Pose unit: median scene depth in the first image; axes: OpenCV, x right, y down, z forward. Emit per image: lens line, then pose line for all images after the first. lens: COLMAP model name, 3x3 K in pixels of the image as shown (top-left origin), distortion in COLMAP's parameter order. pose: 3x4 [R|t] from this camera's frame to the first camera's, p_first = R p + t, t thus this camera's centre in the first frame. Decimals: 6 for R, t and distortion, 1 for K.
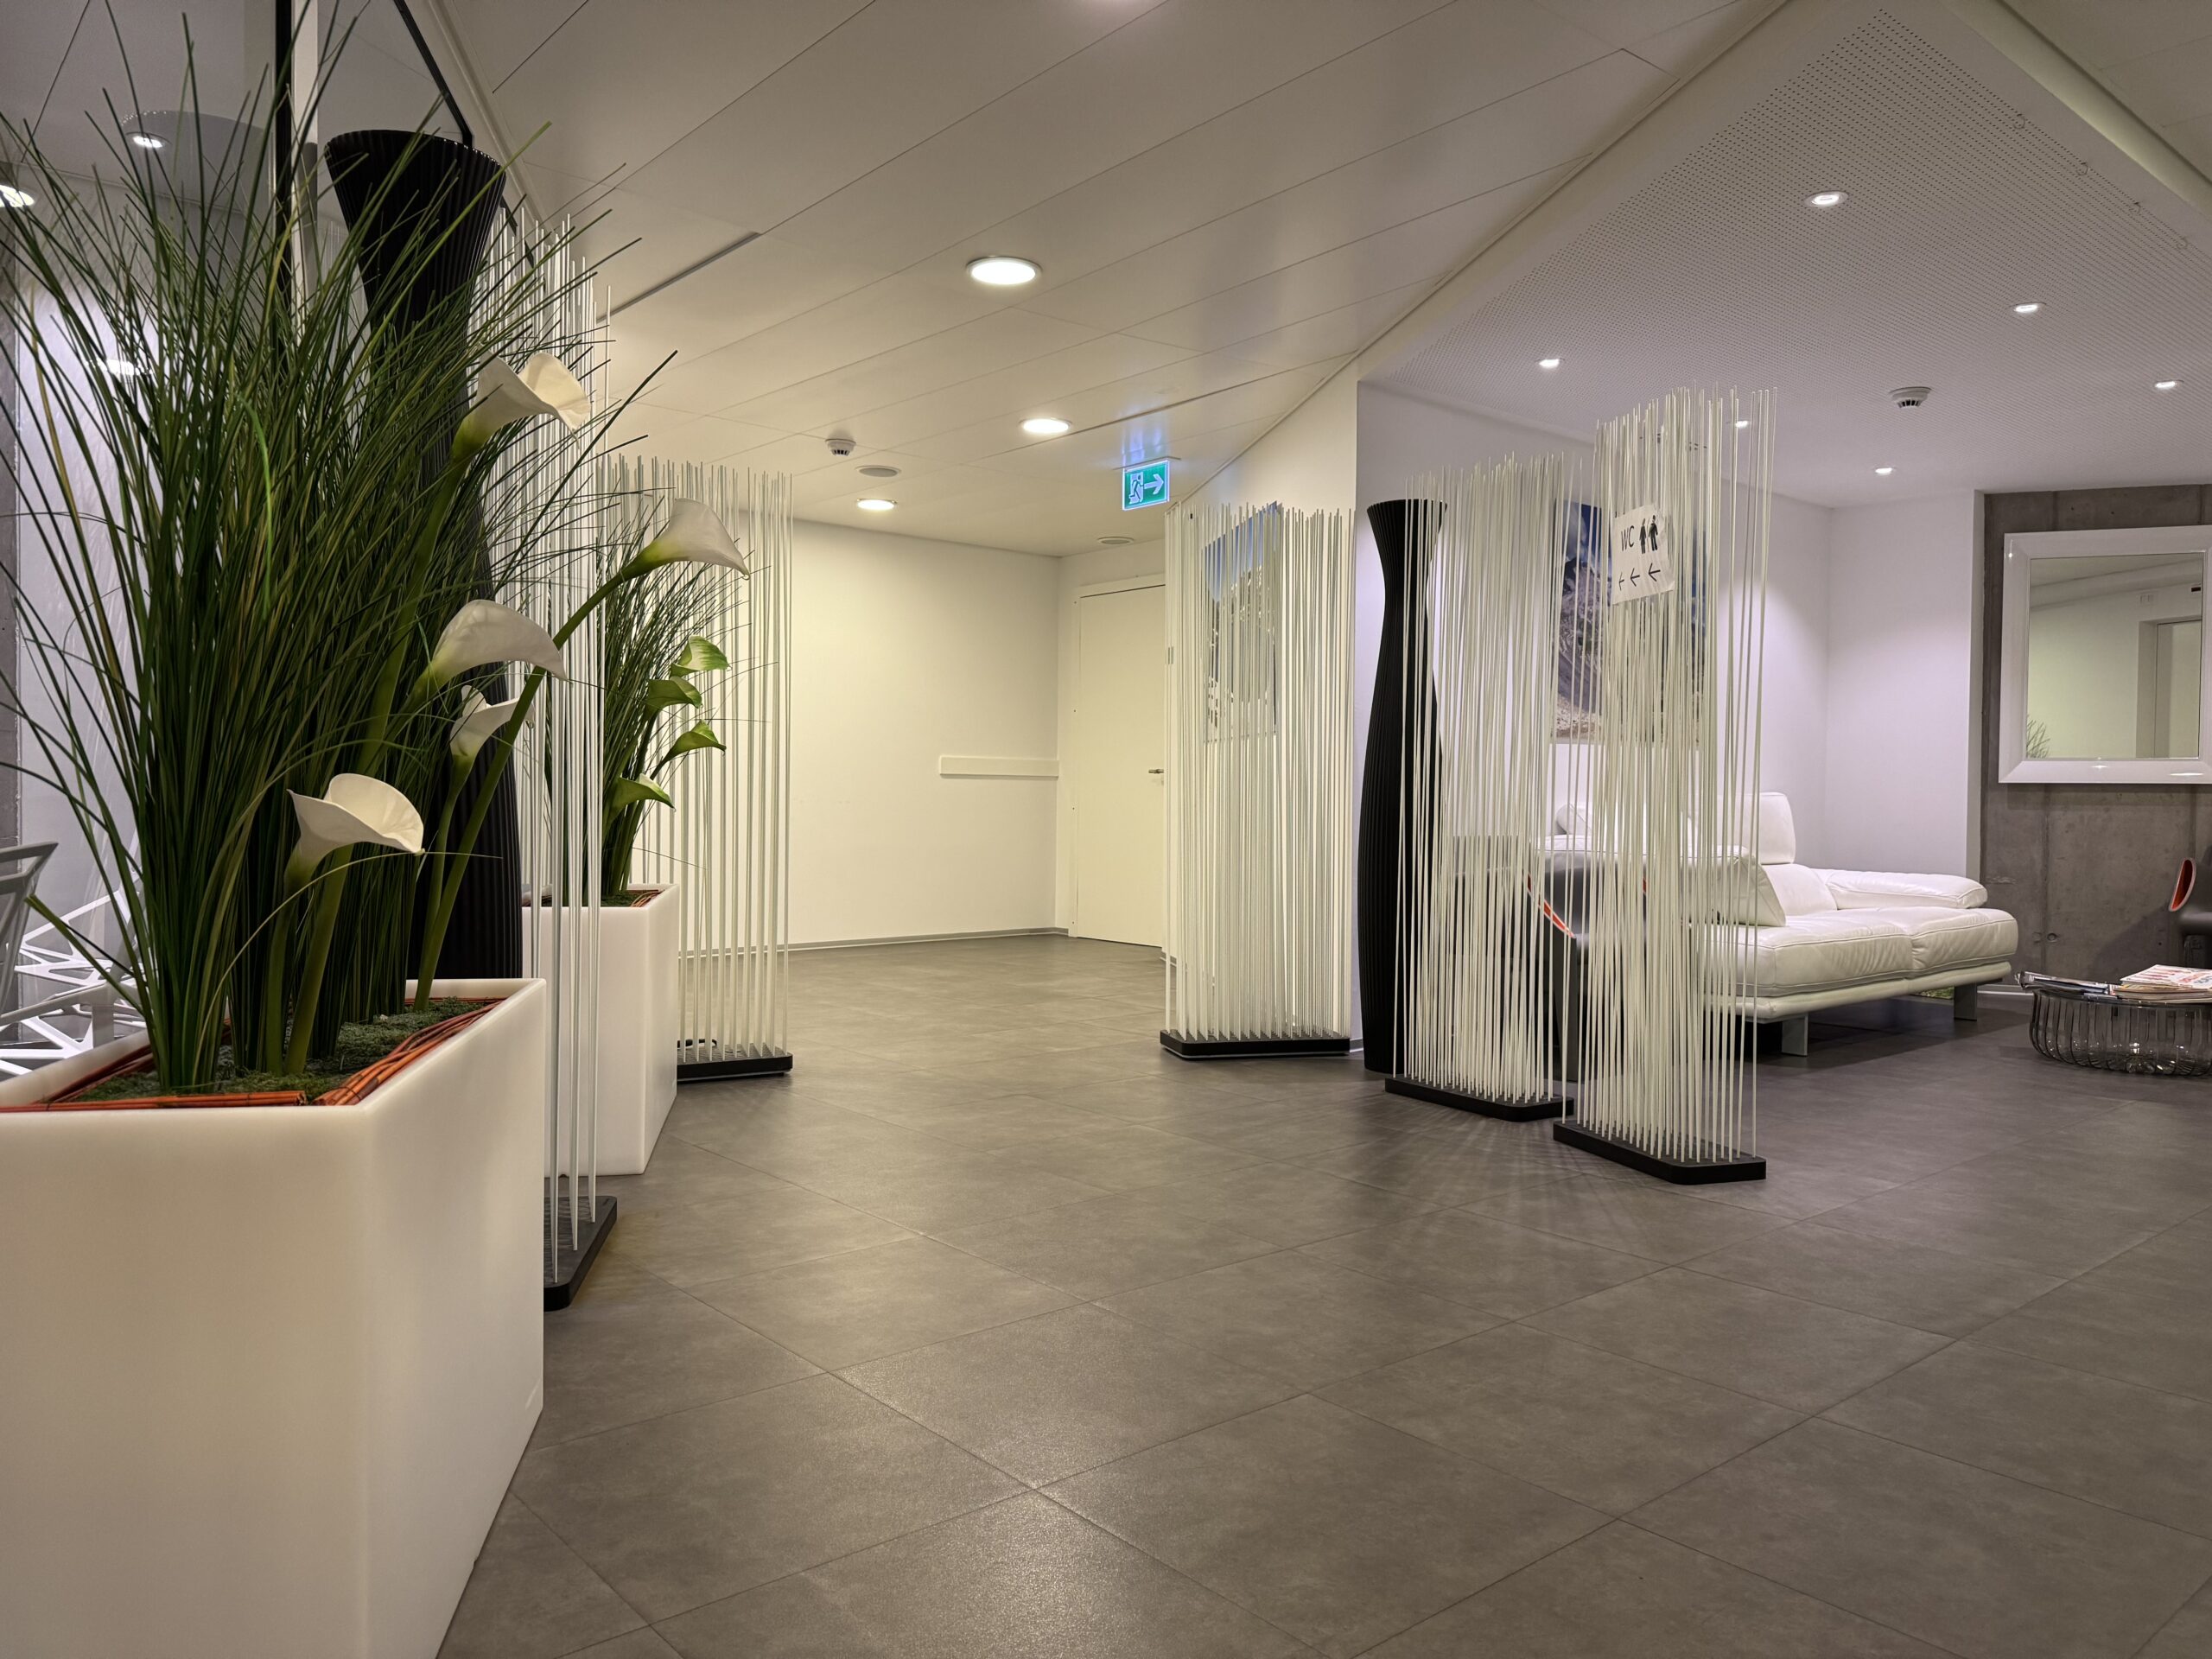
lens RADIAL K [[1543.3, 0, 1104.3], [0, 1543.3, 831.9], [0, 0, 1]] dist [0.037106, -0.041828]
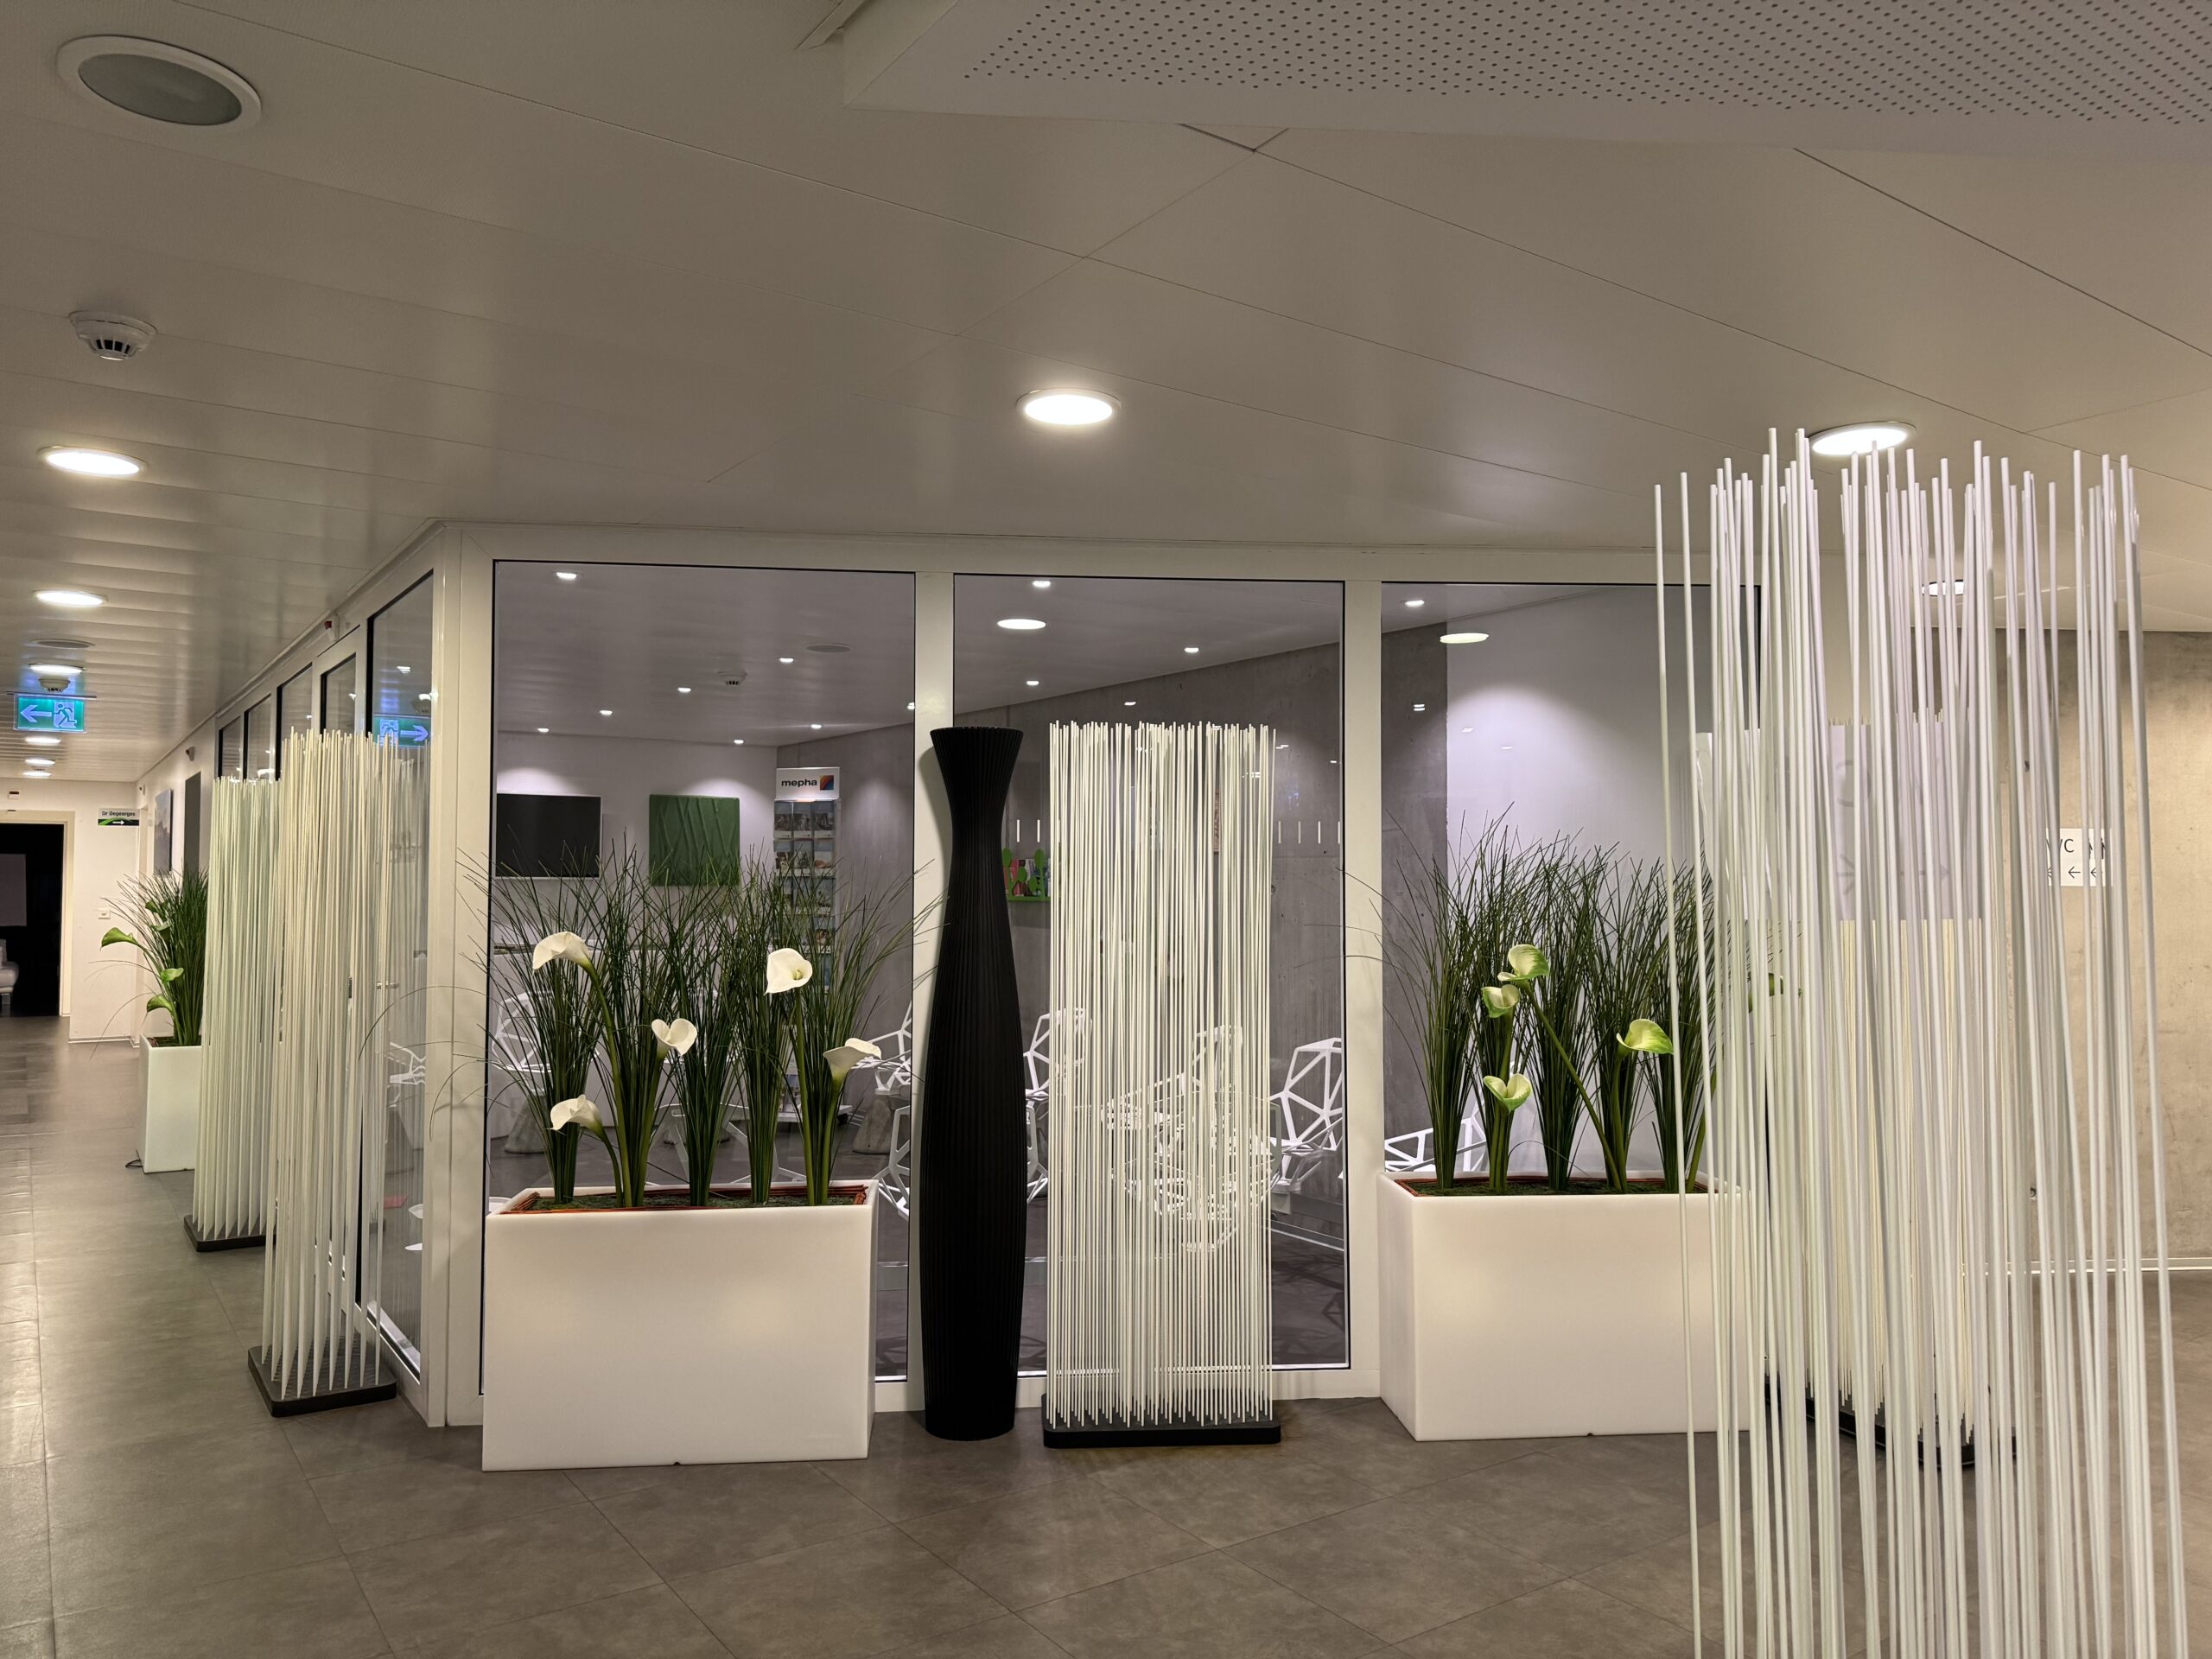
lens RADIAL K [[1550.1, 0, 1104.3], [0, 1550.1, 835.2], [0, 0, 1]] dist [0.077527, -0.082421]
pose [[-0.096027, -0.045006, -0.994361, 0.591758], [-0.025993, 0.998750, -0.042695, -0.109819], [0.995039, 0.021746, -0.097077, 0.602381]]
